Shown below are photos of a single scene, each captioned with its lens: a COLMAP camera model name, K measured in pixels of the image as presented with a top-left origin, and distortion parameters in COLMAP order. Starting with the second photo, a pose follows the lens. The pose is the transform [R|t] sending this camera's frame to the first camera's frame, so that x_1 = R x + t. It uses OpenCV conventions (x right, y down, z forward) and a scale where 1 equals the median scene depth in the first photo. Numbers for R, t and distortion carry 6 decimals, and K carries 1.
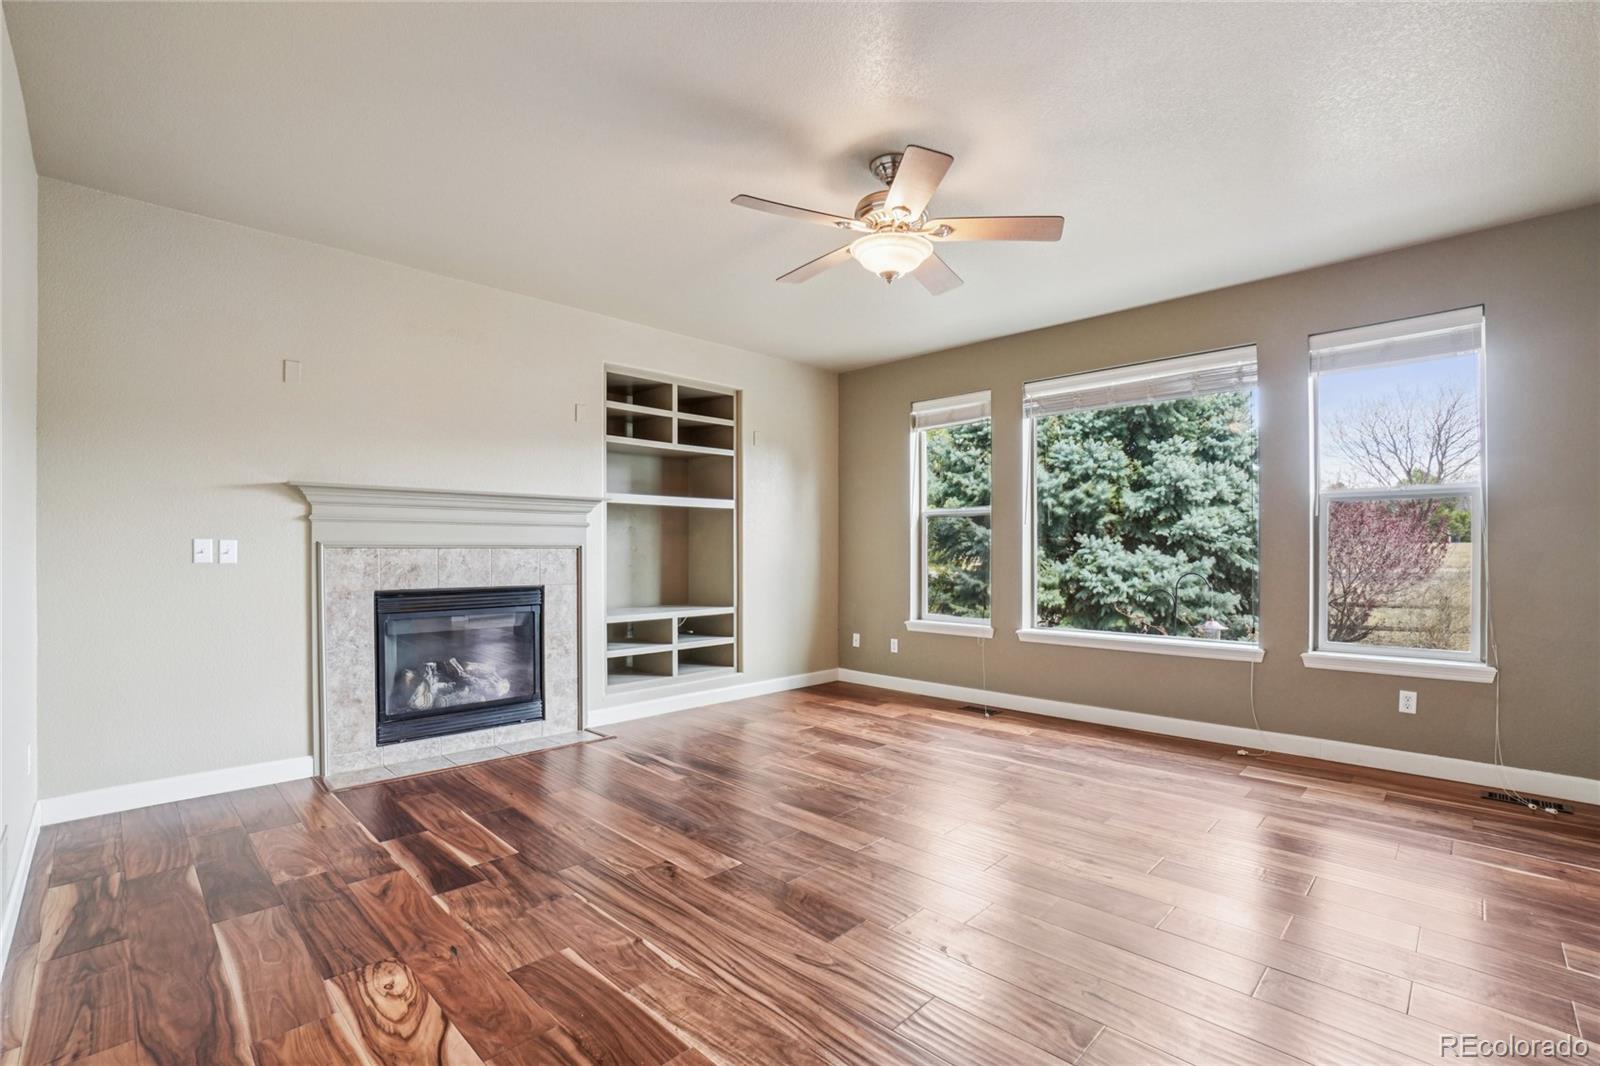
lens RADIAL K [[721.4, 0, 794.7], [0, 721.4, 525.5], [0, 0, 1]] dist [-0.056605, 0.000780]
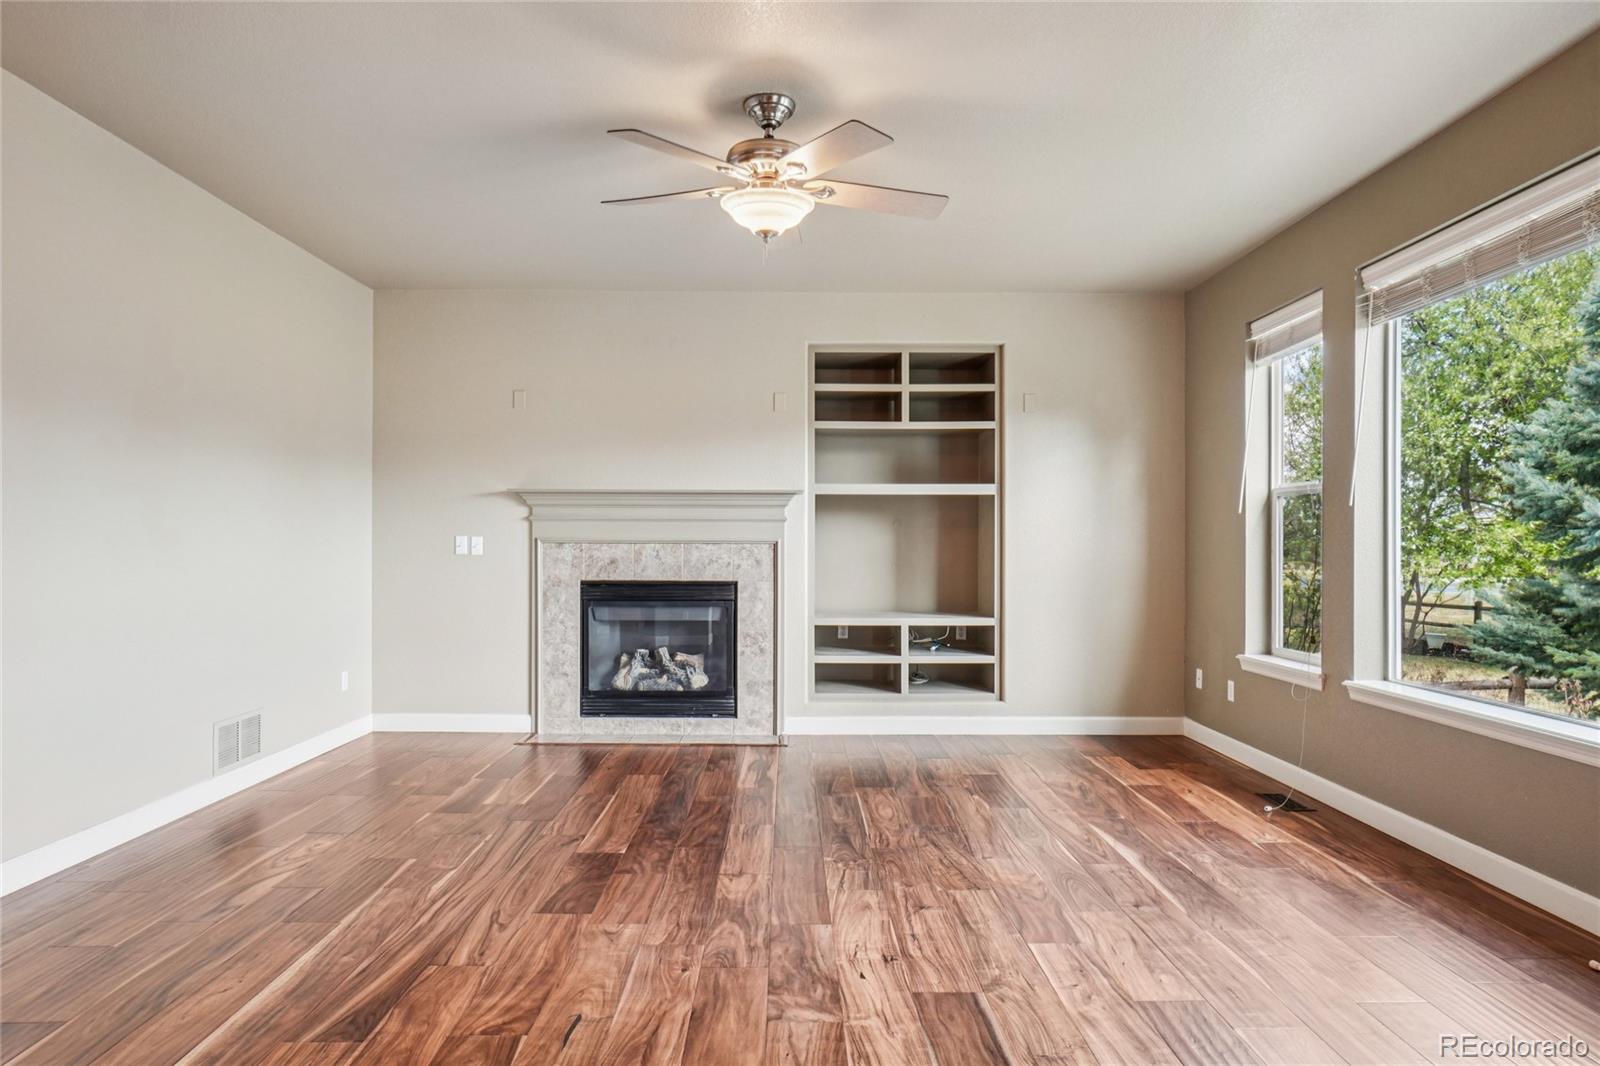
lens RADIAL K [[933.4, 0, 801.6], [0, 933.4, 526.0], [0, 0, 1]] dist [-0.023972, 0.017884]
pose [[0.711147, -0.015071, -0.702881, 0.618472], [0.018412, 0.999827, -0.002810, 0.012738], [0.702802, -0.010943, 0.711301, 0.149235]]
